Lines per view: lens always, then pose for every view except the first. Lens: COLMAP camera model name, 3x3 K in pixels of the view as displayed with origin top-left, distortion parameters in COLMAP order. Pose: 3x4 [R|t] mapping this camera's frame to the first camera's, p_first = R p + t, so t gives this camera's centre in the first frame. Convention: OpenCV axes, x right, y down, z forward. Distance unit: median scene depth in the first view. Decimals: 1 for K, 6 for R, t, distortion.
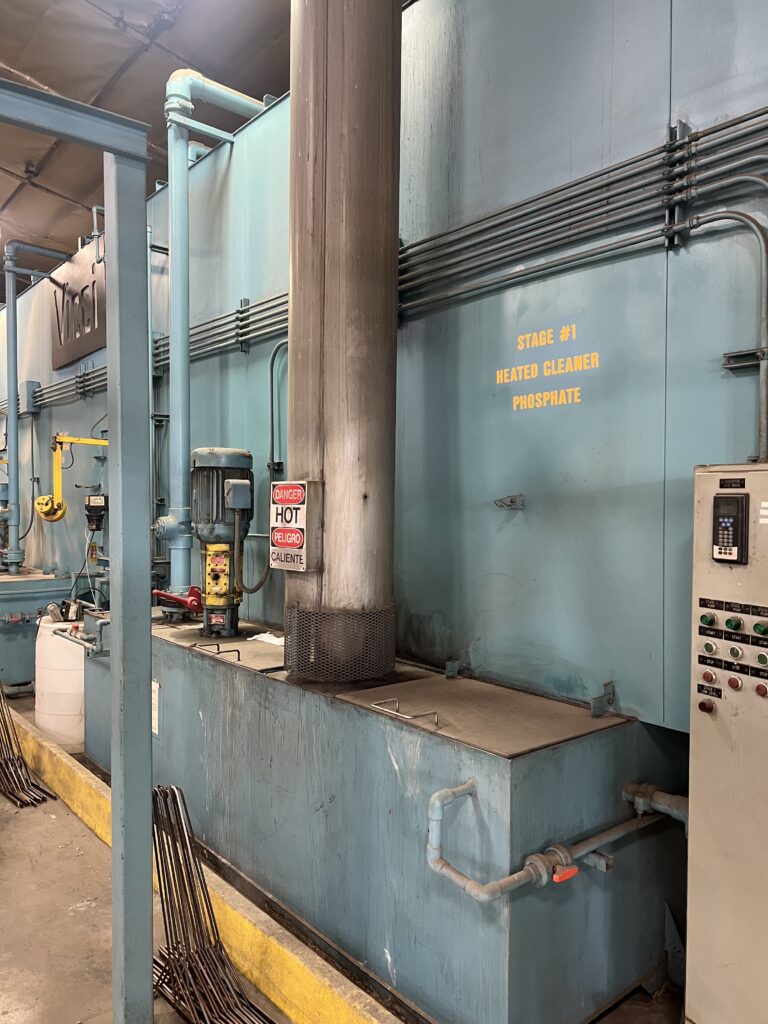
lens RADIAL K [[769.0, 0, 384.3], [0, 769.0, 518.3], [0, 0, 1]] dist [0.019857, -0.010536]
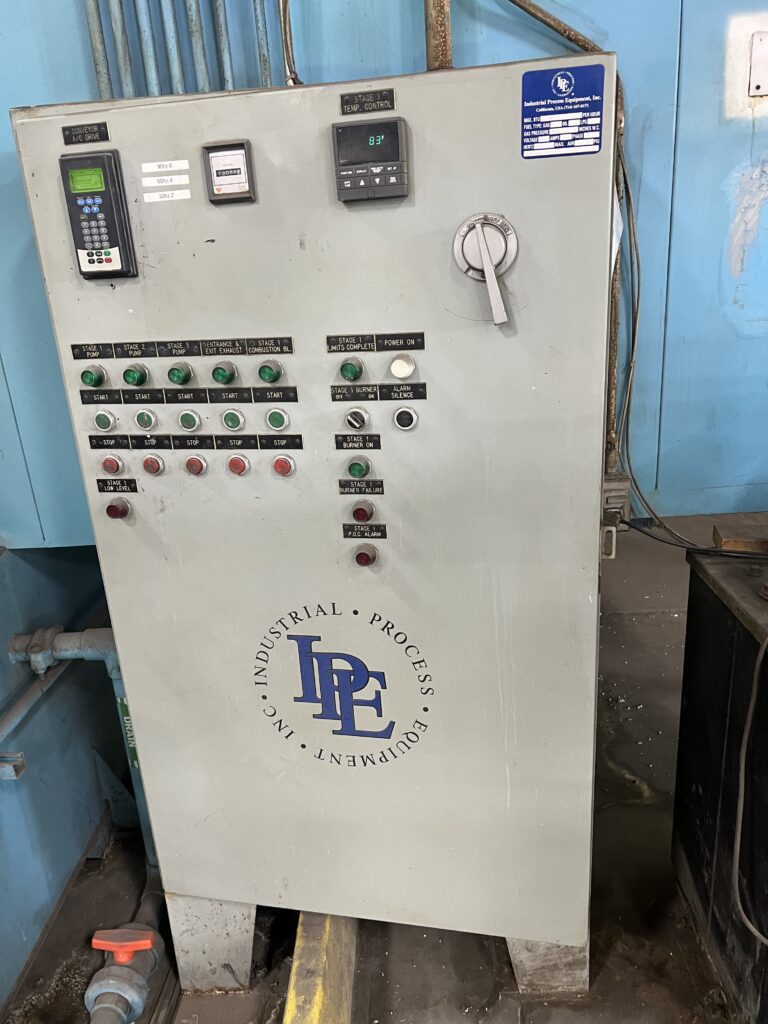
lens RADIAL K [[769.0, 0, 385.8], [0, 769.0, 519.0], [0, 0, 1]] dist [0.019857, -0.010536]
pose [[0.659525, -0.291196, 0.692987, 0.109399], [0.083559, 0.944603, 0.317401, 0.061401], [-0.747023, -0.151428, 0.647322, 0.401321]]
